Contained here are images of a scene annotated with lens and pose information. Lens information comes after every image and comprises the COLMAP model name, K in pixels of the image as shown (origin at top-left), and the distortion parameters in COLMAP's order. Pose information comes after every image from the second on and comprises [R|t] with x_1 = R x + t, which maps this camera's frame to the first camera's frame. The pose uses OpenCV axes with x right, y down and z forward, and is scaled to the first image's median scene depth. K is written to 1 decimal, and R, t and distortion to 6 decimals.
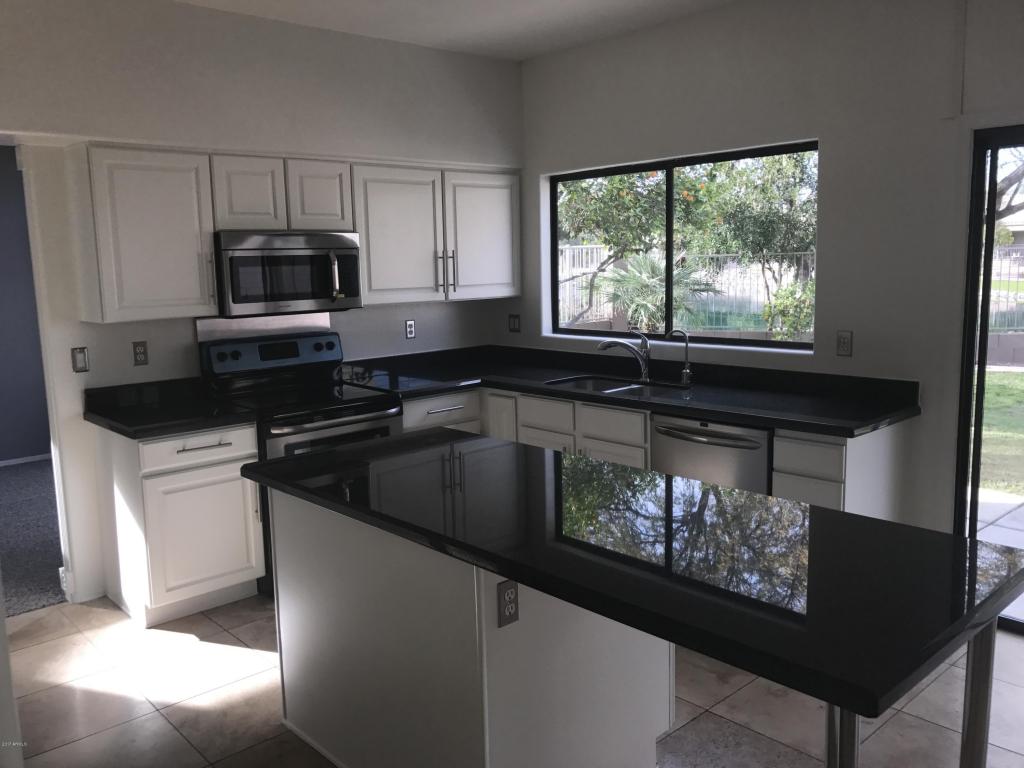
lens RADIAL K [[852.6, 0, 509.9], [0, 852.6, 379.1], [0, 0, 1]] dist [0.058098, -0.101063]
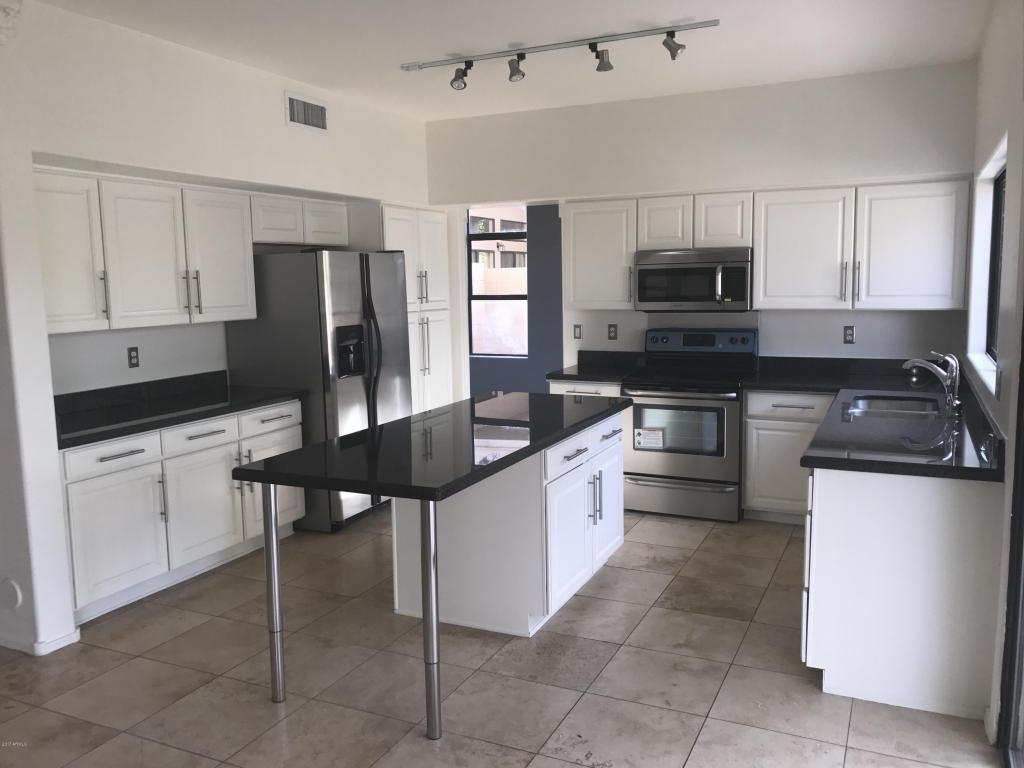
lens RADIAL K [[852.6, 0, 506.1], [0, 852.6, 382.2], [0, 0, 1]] dist [0.058098, -0.101063]
pose [[0.369154, 0.129052, -0.920365, 0.858123], [-0.125471, 0.988166, 0.088234, -0.048739], [0.920860, 0.082907, 0.380978, 0.239667]]
